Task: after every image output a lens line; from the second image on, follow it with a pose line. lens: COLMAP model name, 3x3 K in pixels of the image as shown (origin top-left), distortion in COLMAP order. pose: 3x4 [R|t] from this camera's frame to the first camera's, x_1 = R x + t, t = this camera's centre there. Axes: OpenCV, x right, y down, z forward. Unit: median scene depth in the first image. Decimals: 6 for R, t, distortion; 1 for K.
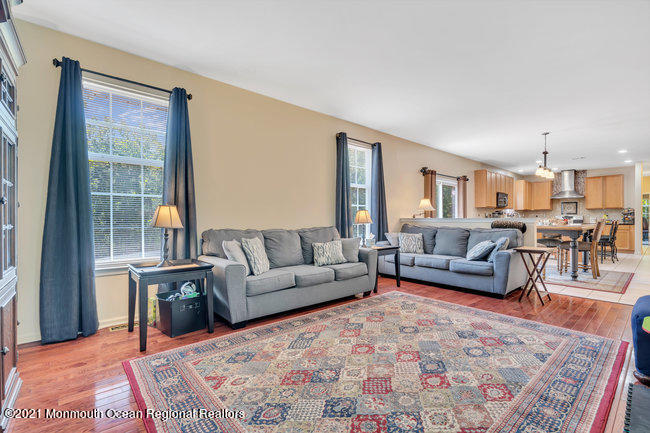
lens RADIAL K [[296.3, 0, 329.4], [0, 296.3, 218.0], [0, 0, 1]] dist [0.000876, 0.001701]
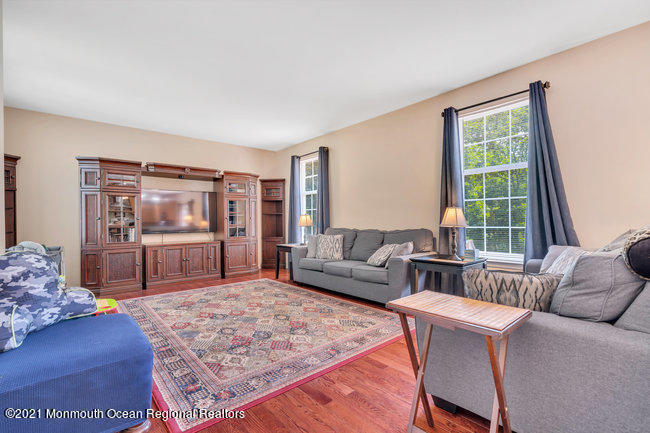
lens RADIAL K [[296.3, 0, 329.1], [0, 296.3, 219.5], [0, 0, 1]] dist [0.000876, 0.001701]
pose [[-0.011587, -0.011421, -0.999868, 0.526421], [0.001751, 0.999933, -0.011442, 0.006712], [0.999931, -0.001883, -0.011566, 0.448350]]
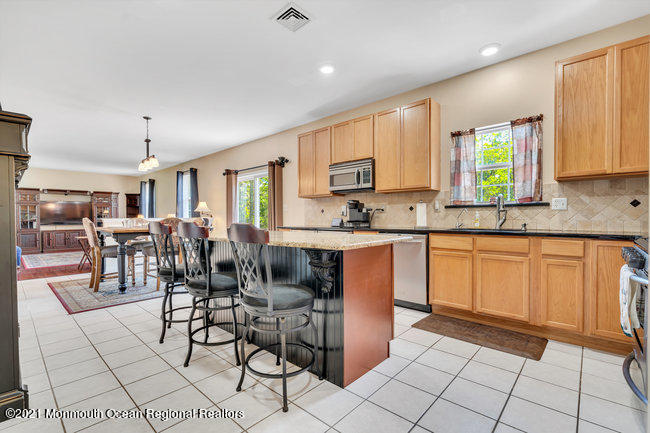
lens RADIAL K [[296.3, 0, 327.8], [0, 296.3, 220.4], [0, 0, 1]] dist [0.000876, 0.001701]
pose [[0.103004, 0.002510, -0.994678, 0.946256], [-0.001362, 0.999996, 0.002383, 0.006738], [0.994680, 0.001109, 0.103007, 0.827381]]
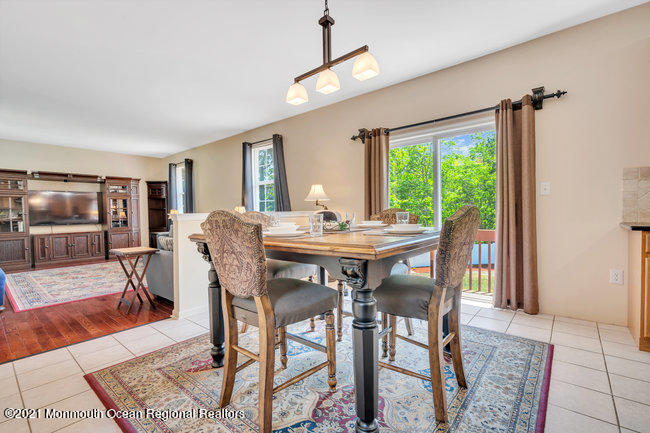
lens RADIAL K [[296.3, 0, 327.5], [0, 296.3, 219.6], [0, 0, 1]] dist [0.000876, 0.001701]
pose [[0.145046, 0.016738, -0.989283, 0.702850], [0.011276, 0.999764, 0.018569, 0.006294], [0.989361, -0.013849, 0.144823, 0.615633]]
